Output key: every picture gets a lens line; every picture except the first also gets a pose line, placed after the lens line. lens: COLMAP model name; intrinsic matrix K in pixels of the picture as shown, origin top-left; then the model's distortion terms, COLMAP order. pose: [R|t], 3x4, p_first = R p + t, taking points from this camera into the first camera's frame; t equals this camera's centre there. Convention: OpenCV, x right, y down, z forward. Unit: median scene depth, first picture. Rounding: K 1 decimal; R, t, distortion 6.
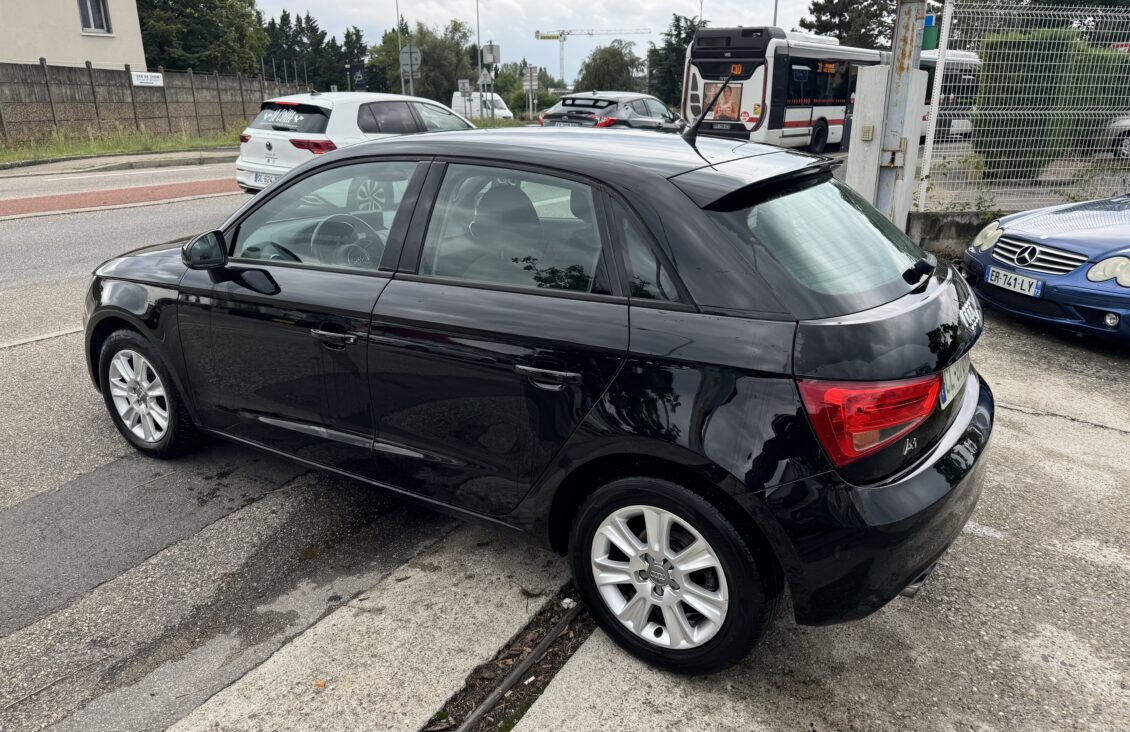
lens RADIAL K [[793.3, 0, 560.9], [0, 793.3, 361.9], [0, 0, 1]] dist [0.017006, -0.025088]
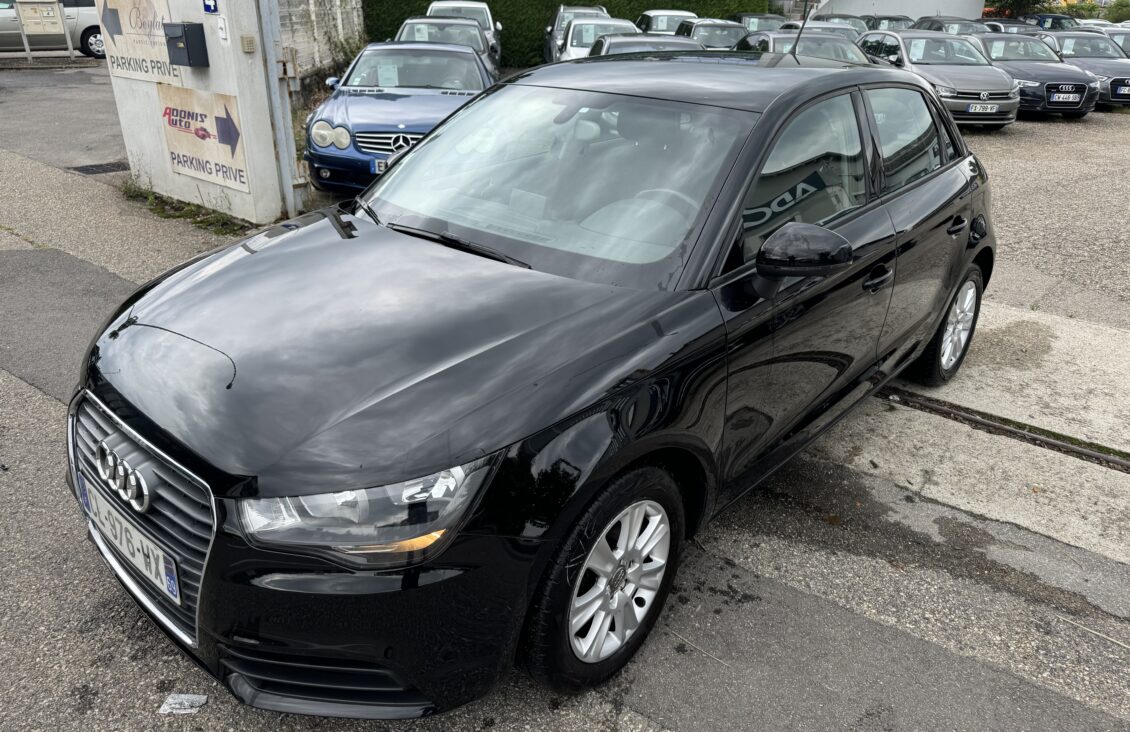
lens RADIAL K [[793.3, 0, 563.5], [0, 793.3, 365.5], [0, 0, 1]] dist [0.017006, -0.025088]
pose [[0.161332, -0.403677, 0.900565, -1.264162], [0.287268, 0.892214, 0.348471, -0.388584], [-0.944166, 0.202484, 0.259906, 1.107985]]
